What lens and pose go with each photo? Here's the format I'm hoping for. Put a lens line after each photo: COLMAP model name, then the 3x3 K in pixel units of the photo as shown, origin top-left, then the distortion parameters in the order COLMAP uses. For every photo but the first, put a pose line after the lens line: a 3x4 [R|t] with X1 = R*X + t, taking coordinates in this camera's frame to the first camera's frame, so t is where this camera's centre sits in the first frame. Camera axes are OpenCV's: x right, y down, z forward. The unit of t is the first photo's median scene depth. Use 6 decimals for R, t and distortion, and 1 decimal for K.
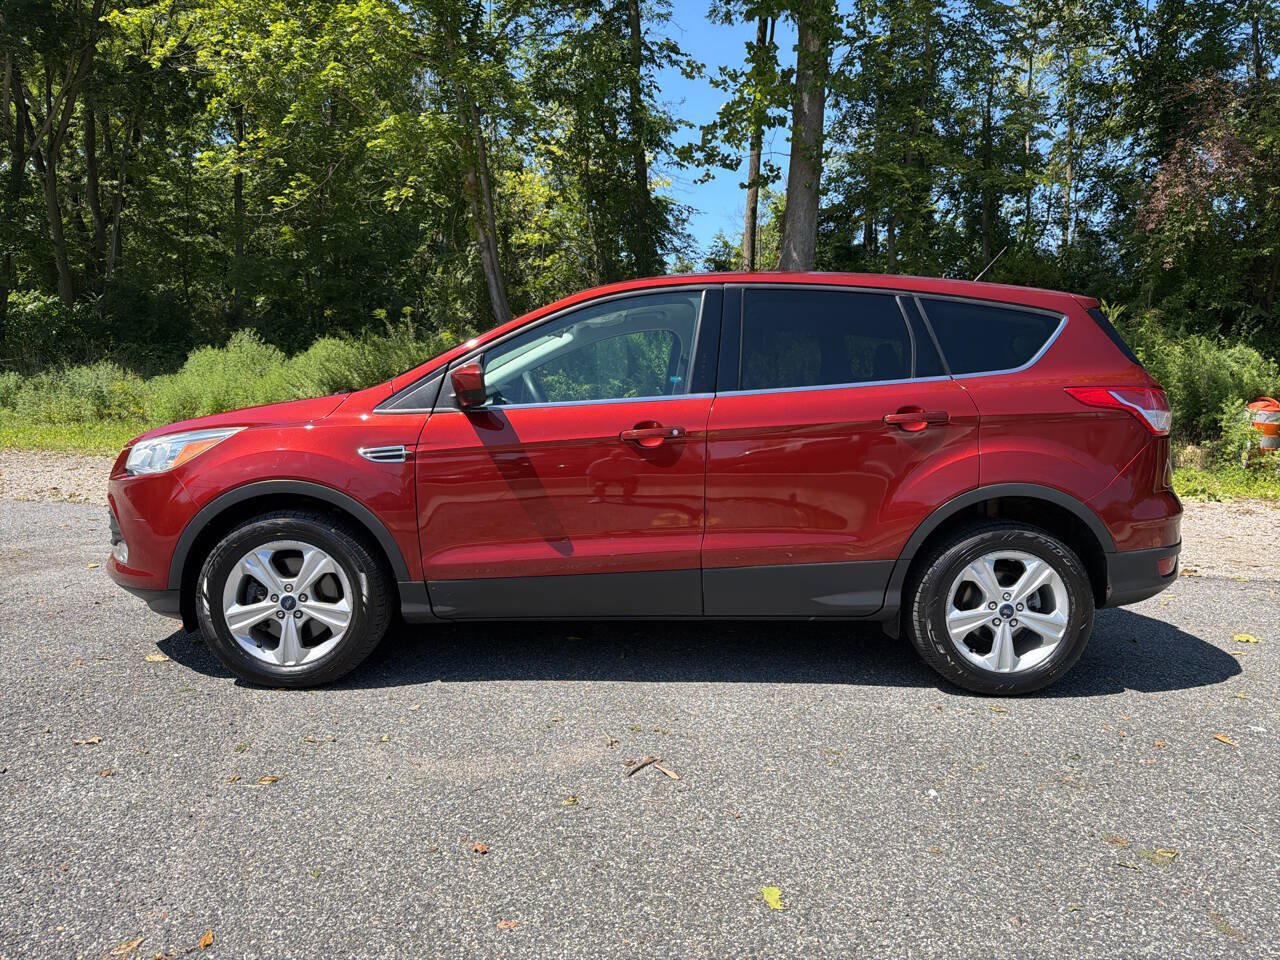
lens RADIAL K [[907.1, 0, 628.8], [0, 907.1, 486.5], [0, 0, 1]] dist [0.026682, -0.029227]
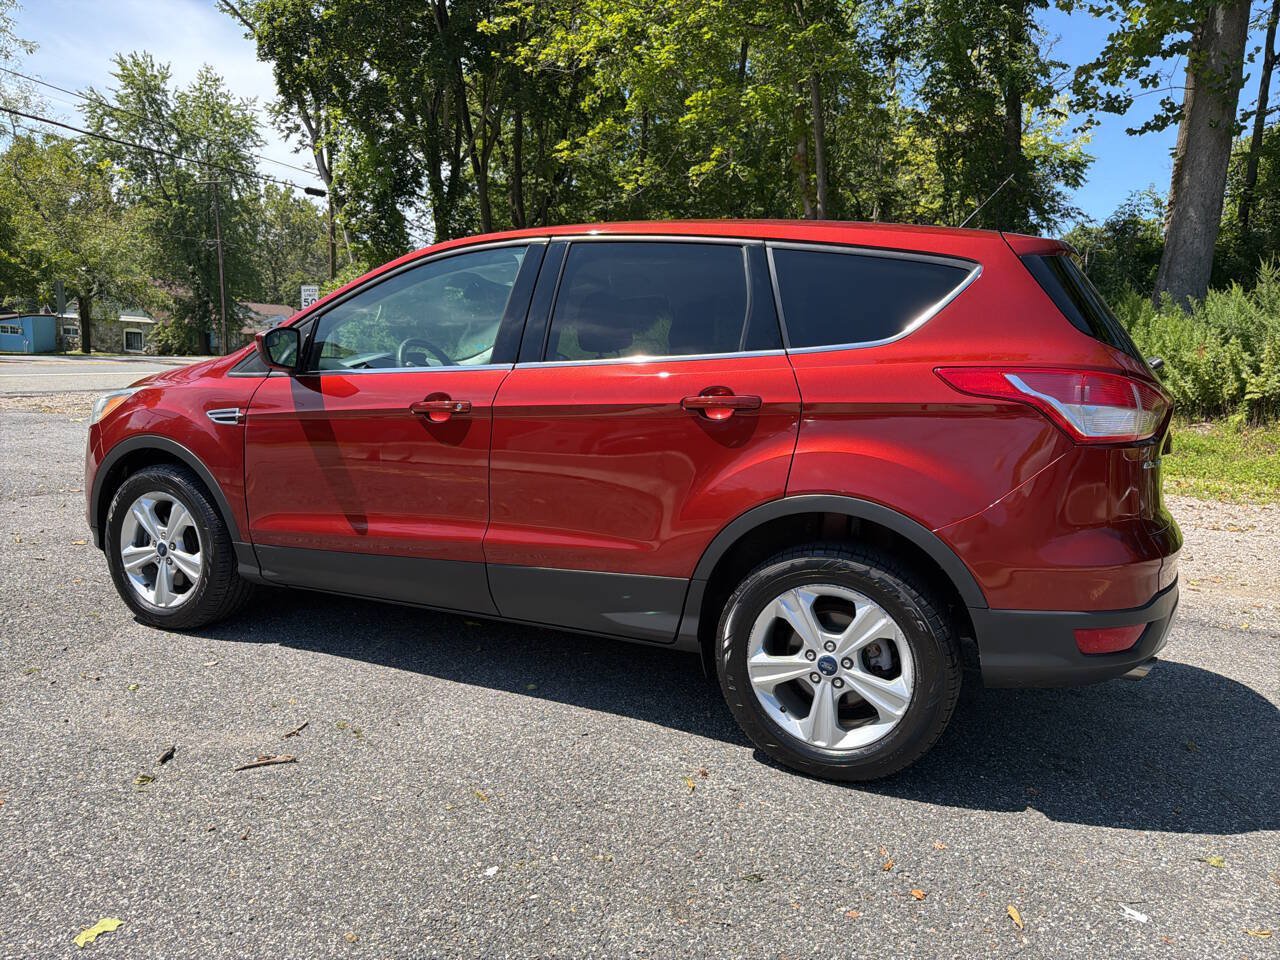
lens RADIAL K [[907.1, 0, 636.8], [0, 907.1, 485.7], [0, 0, 1]] dist [0.026682, -0.029227]
pose [[0.900056, 0.079736, -0.428417, 0.582299], [-0.070654, 0.996811, 0.037089, -0.026779], [0.430008, -0.003112, 0.902820, 0.262409]]
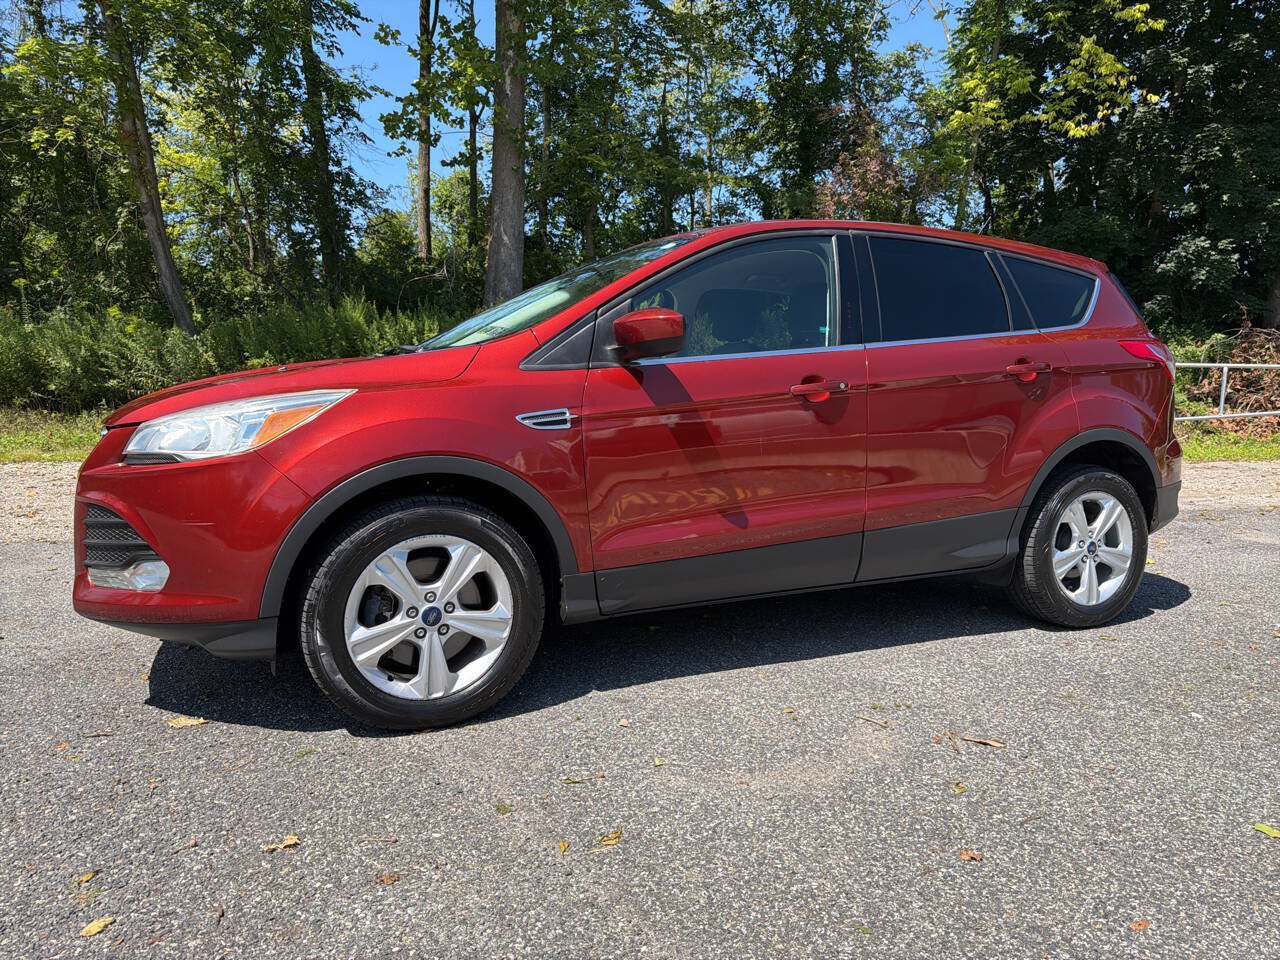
lens RADIAL K [[907.1, 0, 637.6], [0, 907.1, 479.9], [0, 0, 1]] dist [0.026682, -0.029227]
pose [[0.915931, -0.056171, 0.397386, -0.504174], [0.055688, 0.998367, 0.012766, 0.012487], [-0.397454, 0.010437, 0.917563, 0.224194]]
